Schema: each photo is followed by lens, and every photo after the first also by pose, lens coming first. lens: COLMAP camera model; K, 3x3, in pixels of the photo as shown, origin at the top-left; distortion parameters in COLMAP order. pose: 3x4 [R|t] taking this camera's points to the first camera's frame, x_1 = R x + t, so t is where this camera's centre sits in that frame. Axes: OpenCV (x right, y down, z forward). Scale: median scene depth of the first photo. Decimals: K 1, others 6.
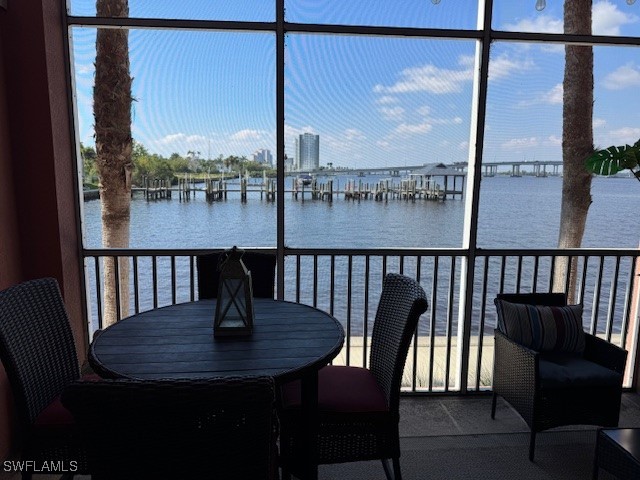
lens RADIAL K [[455.7, 0, 320.0], [0, 455.7, 240.0], [0, 0, 1]] dist [0.116968, -0.000774]
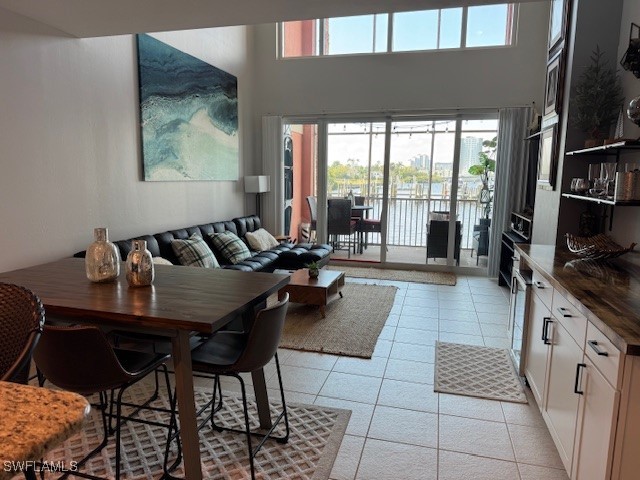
lens RADIAL K [[446.4, 0, 318.1], [0, 446.4, 249.5], [0, 0, 1]] dist [0.086514, -0.001486]
pose [[0.943117, 0.054999, -0.327880, 0.020537], [-0.051378, 0.998485, 0.019704, 0.011169], [0.328467, -0.001738, 0.944514, -0.068629]]
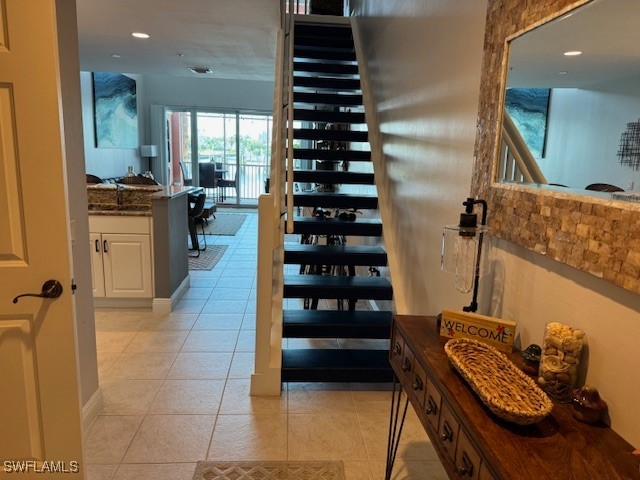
lens RADIAL K [[449.0, 0, 320.0], [0, 449.0, 240.0], [0, 0, 1]] dist [0.082288, -0.089669]
pose [[0.999637, 0.026845, -0.002482, 0.028483], [-0.026705, 0.998614, 0.045345, 0.017743], [0.003696, -0.045262, 0.998968, -0.113348]]
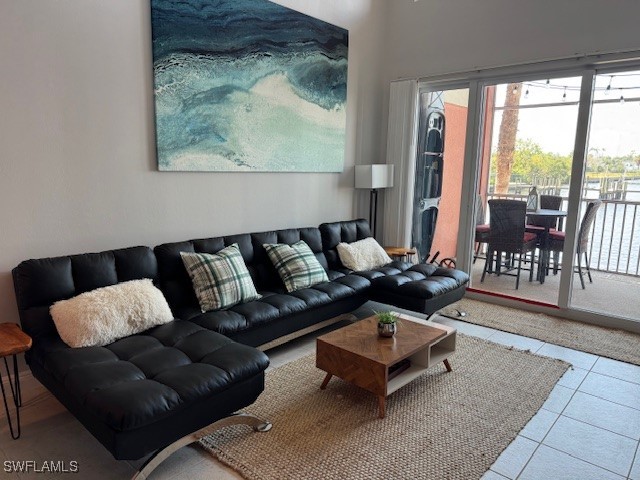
lens RADIAL K [[449.0, 0, 320.0], [0, 449.0, 240.0], [0, 0, 1]] dist [0.082288, -0.089669]
pose [[0.697262, 0.122327, -0.706301, 0.021157], [-0.118026, 0.991475, 0.055202, 0.007742], [0.707033, 0.044872, 0.705756, -0.044959]]
